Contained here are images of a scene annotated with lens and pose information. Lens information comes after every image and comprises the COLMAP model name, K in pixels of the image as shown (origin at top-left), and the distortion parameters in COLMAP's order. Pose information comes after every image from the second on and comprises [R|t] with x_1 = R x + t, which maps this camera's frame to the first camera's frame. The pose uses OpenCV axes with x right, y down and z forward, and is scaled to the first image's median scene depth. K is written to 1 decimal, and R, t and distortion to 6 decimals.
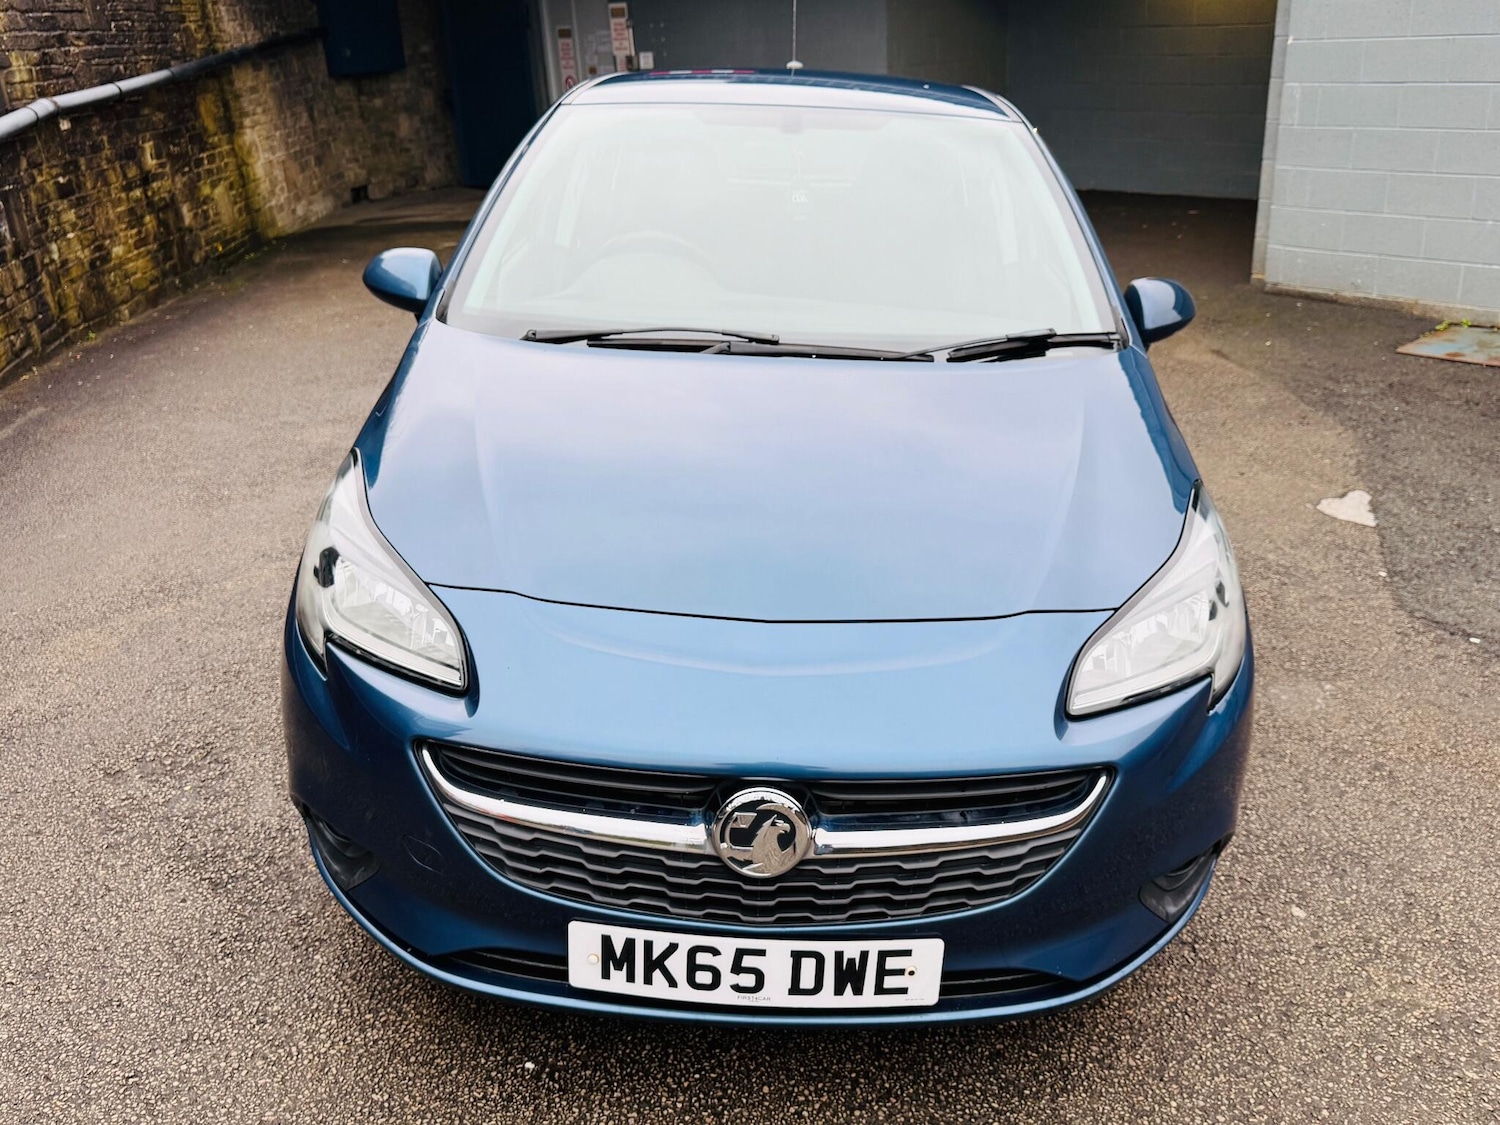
lens RADIAL K [[1269.2, 0, 751.3], [0, 1269.2, 523.6], [0, 0, 1]] dist [0.006648, 0.001956]
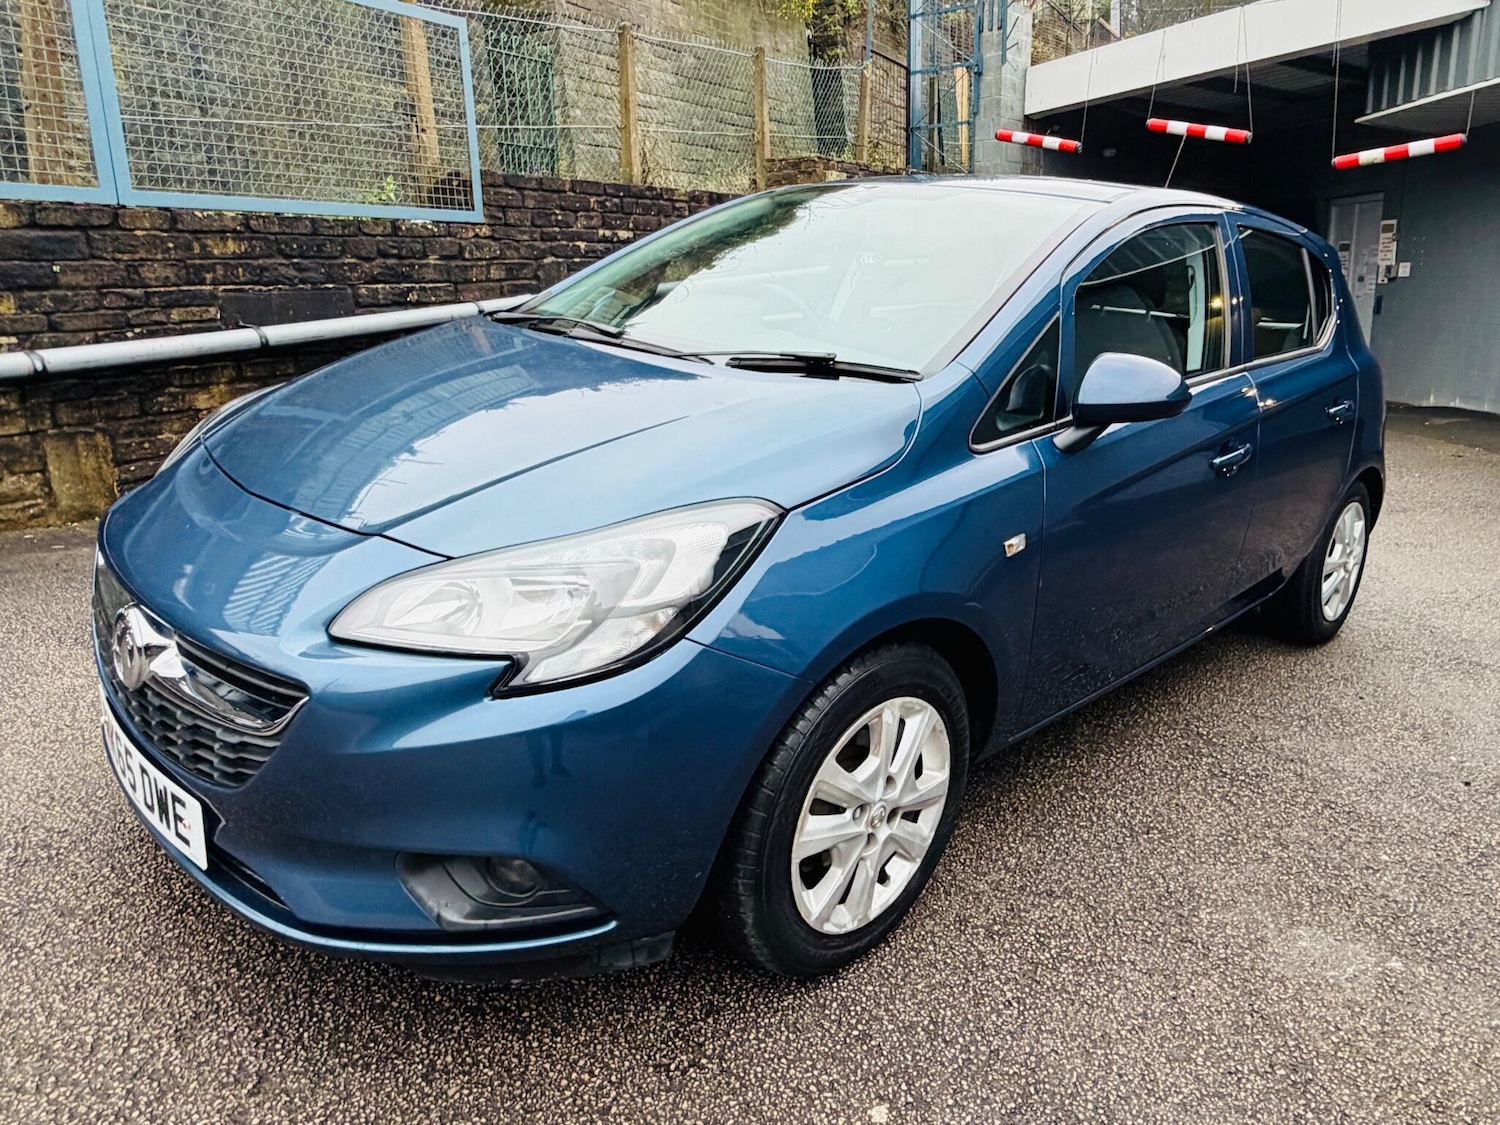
lens RADIAL K [[1014.8, 0, 817.7], [0, 1014.8, 490.5], [0, 0, 1]] dist [0.000612, 0.000875]
pose [[0.751082, 0.176509, -0.636176, 0.724100], [-0.271461, 0.960940, -0.053877, -0.010986], [0.601818, 0.213163, 0.769660, 0.428784]]
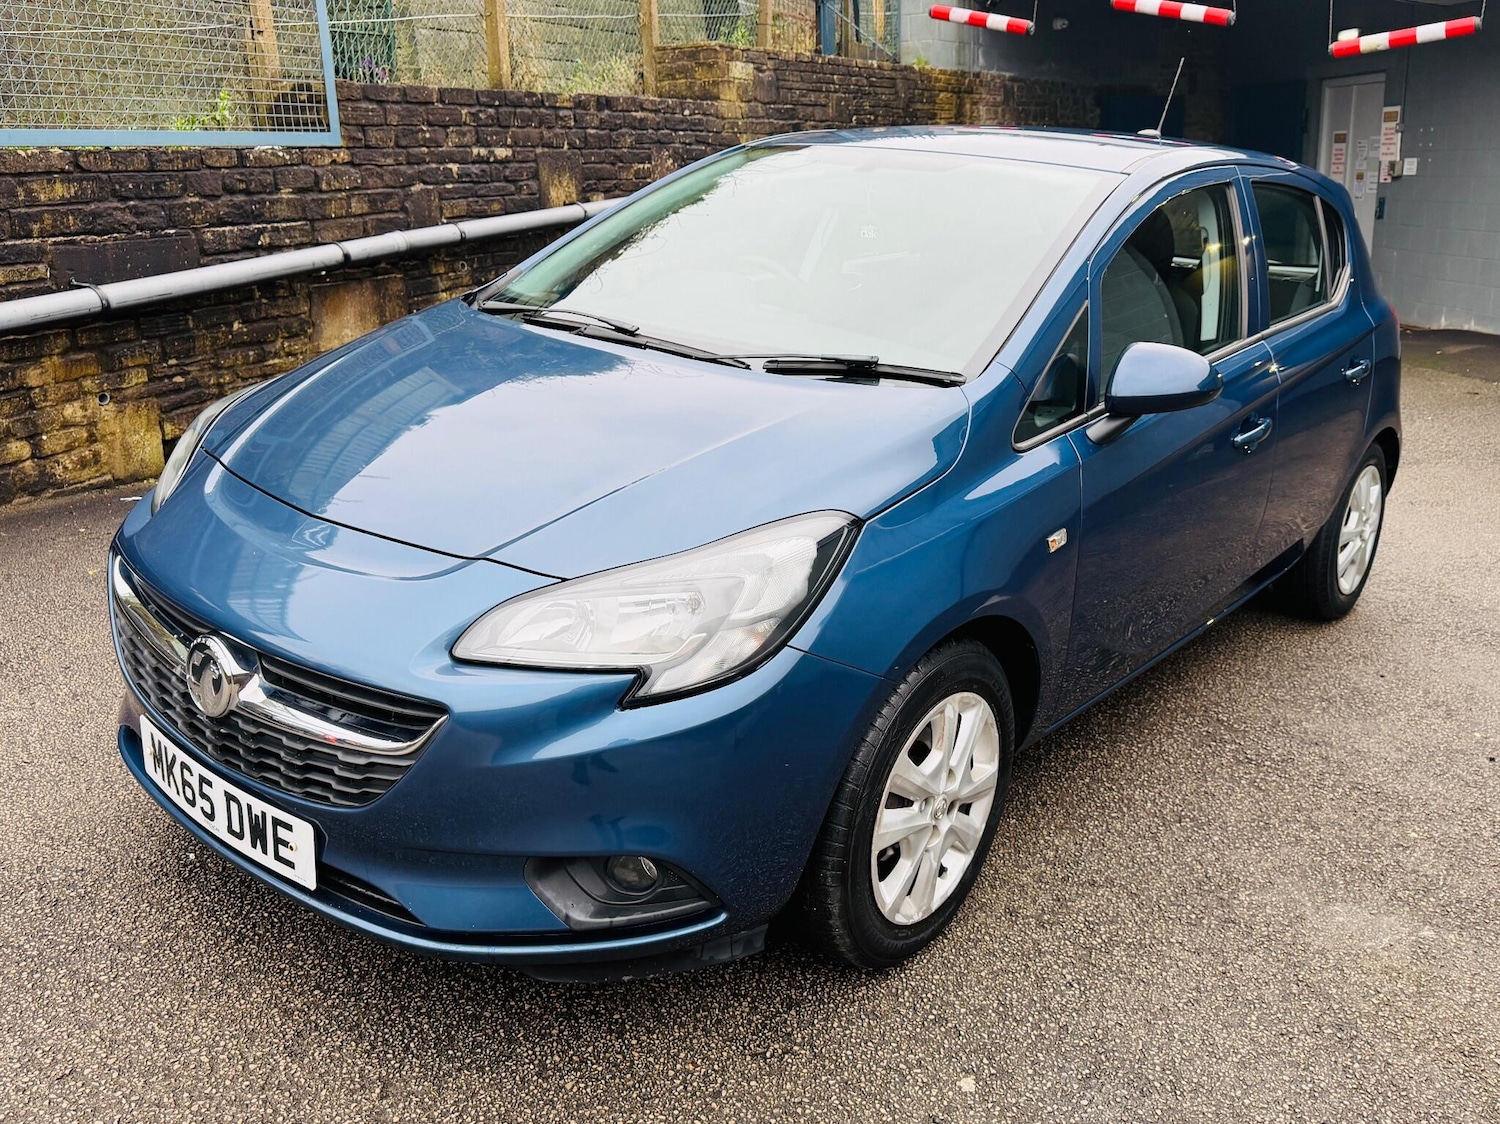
lens RADIAL K [[1268.7, 0, 777.0], [0, 1268.7, 481.0], [0, 0, 1]] dist [0.108872, -0.193397]
pose [[0.797341, 0.175557, -0.577432, 0.740730], [-0.241179, 0.969729, -0.038201, -0.007732], [0.553246, 0.169724, 0.815545, 0.195418]]
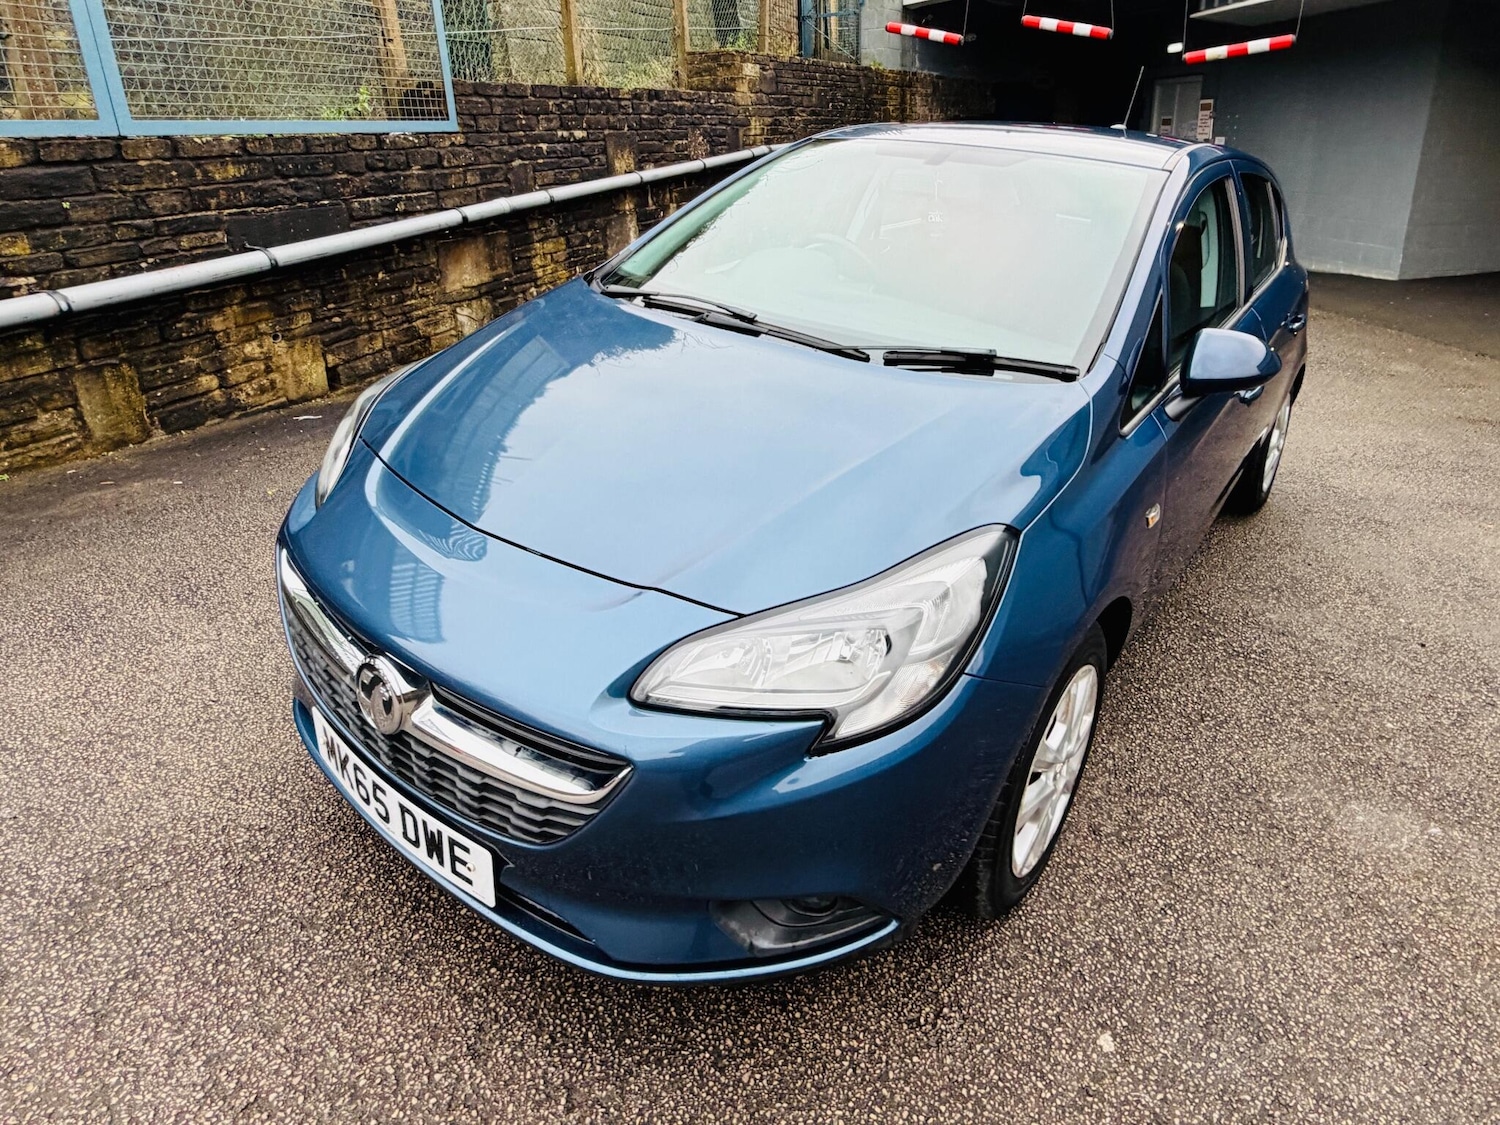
lens RADIAL K [[869.4, 0, 790.2], [0, 869.4, 410.1], [0, 0, 1]] dist [0.001058, 0.000144]
pose [[0.822224, 0.203734, -0.531452, 0.481067], [-0.231379, 0.972749, 0.014934, -0.078785], [0.520012, 0.110688, 0.846957, 0.326804]]
